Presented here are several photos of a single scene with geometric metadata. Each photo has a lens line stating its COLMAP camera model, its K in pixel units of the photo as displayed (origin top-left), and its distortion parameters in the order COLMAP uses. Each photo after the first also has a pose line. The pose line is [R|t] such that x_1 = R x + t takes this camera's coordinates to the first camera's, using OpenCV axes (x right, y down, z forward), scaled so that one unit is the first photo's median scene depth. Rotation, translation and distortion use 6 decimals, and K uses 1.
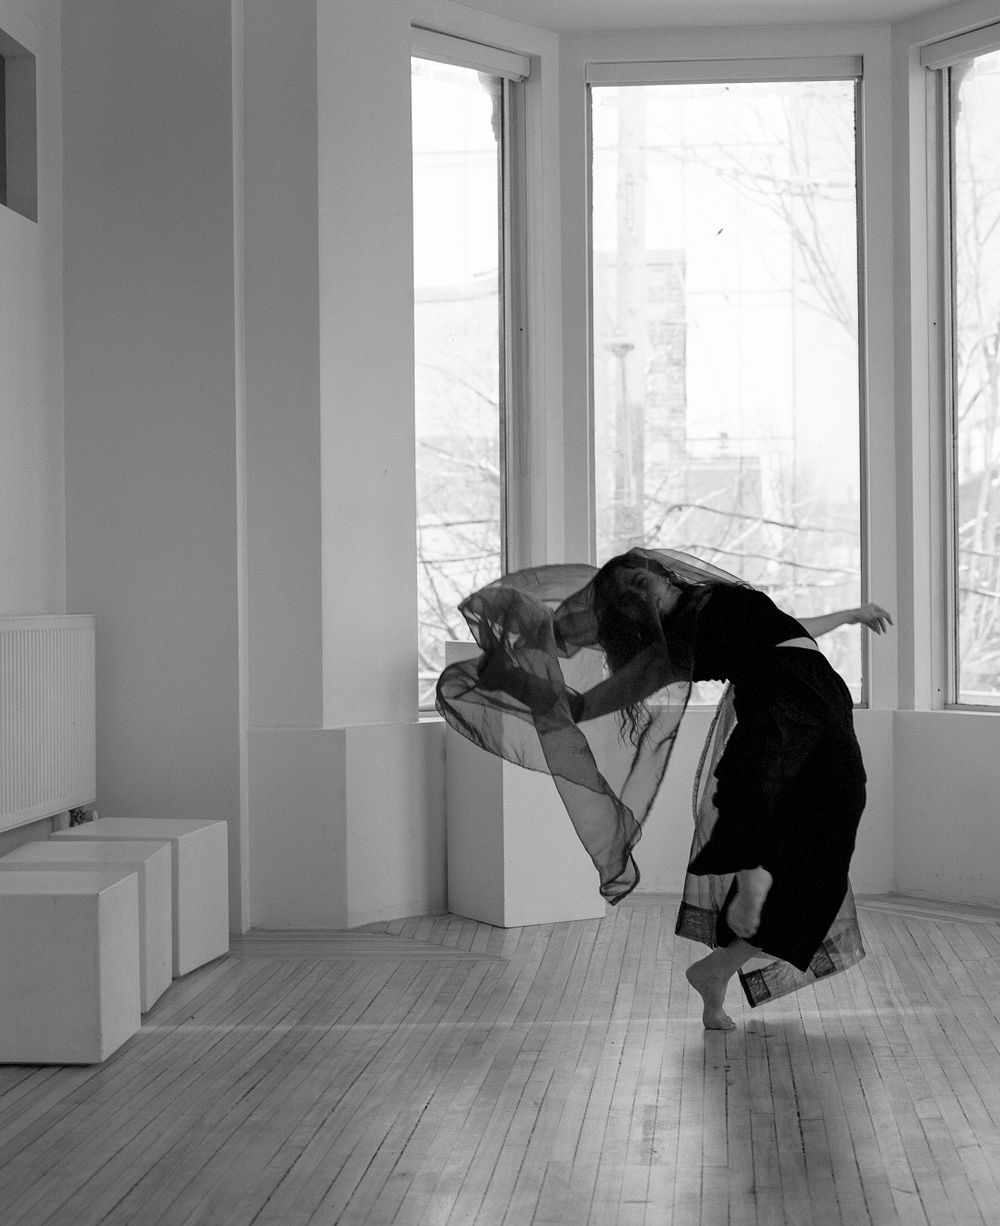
lens RADIAL K [[2550.9, 0, 500.0], [0, 2550.9, 613.0], [0, 0, 1]] dist [-0.021799, 0.030459]
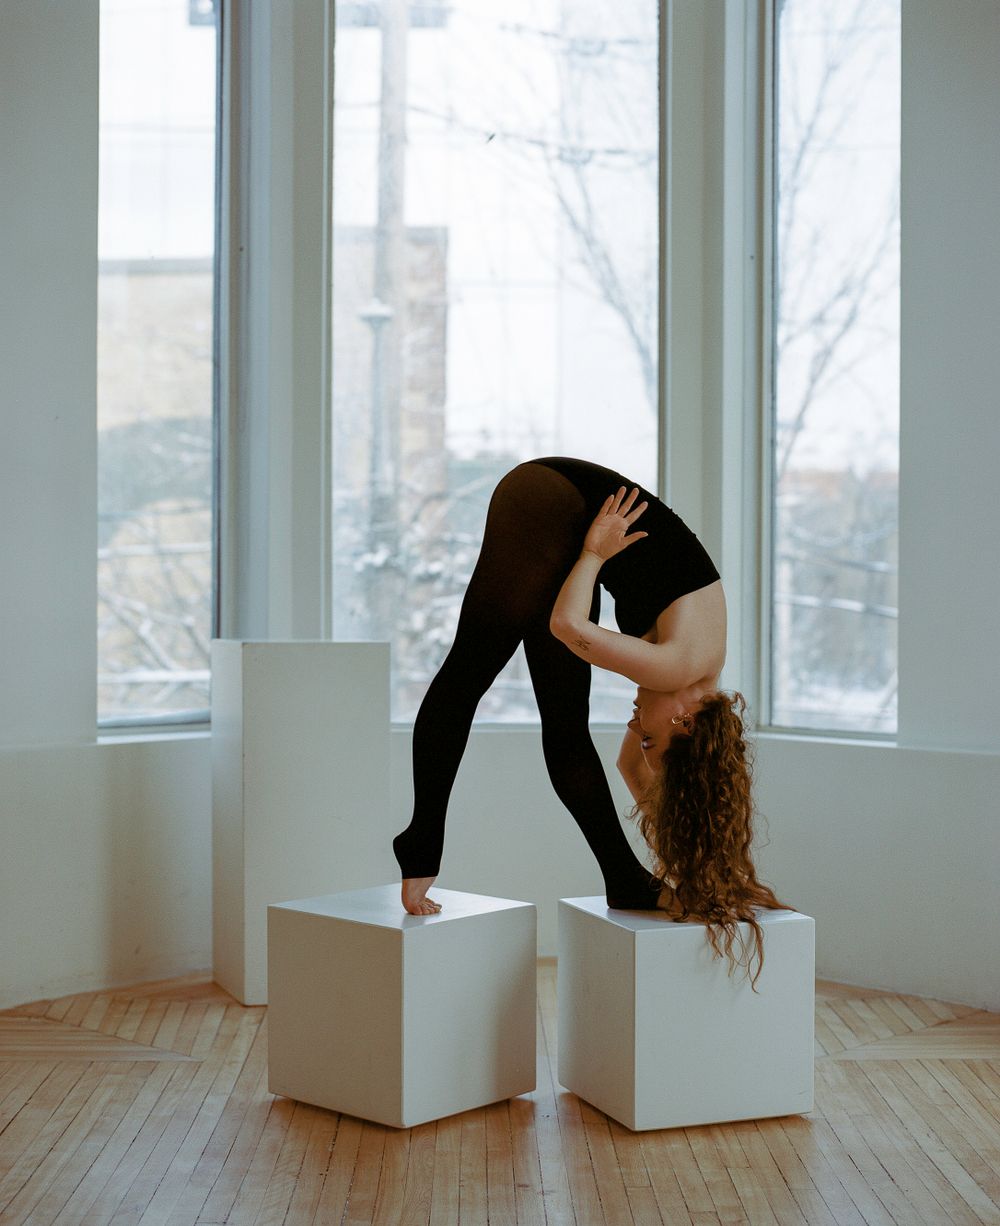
lens RADIAL K [[2550.9, 0, 500.0], [0, 2550.9, 613.0], [0, 0, 1]] dist [-0.021799, 0.030459]
pose [[0.995391, 0.015069, 0.094704, 0.016410], [-0.014911, 0.999886, -0.002382, 0.003400], [-0.094729, 0.000959, 0.995503, 0.216372]]
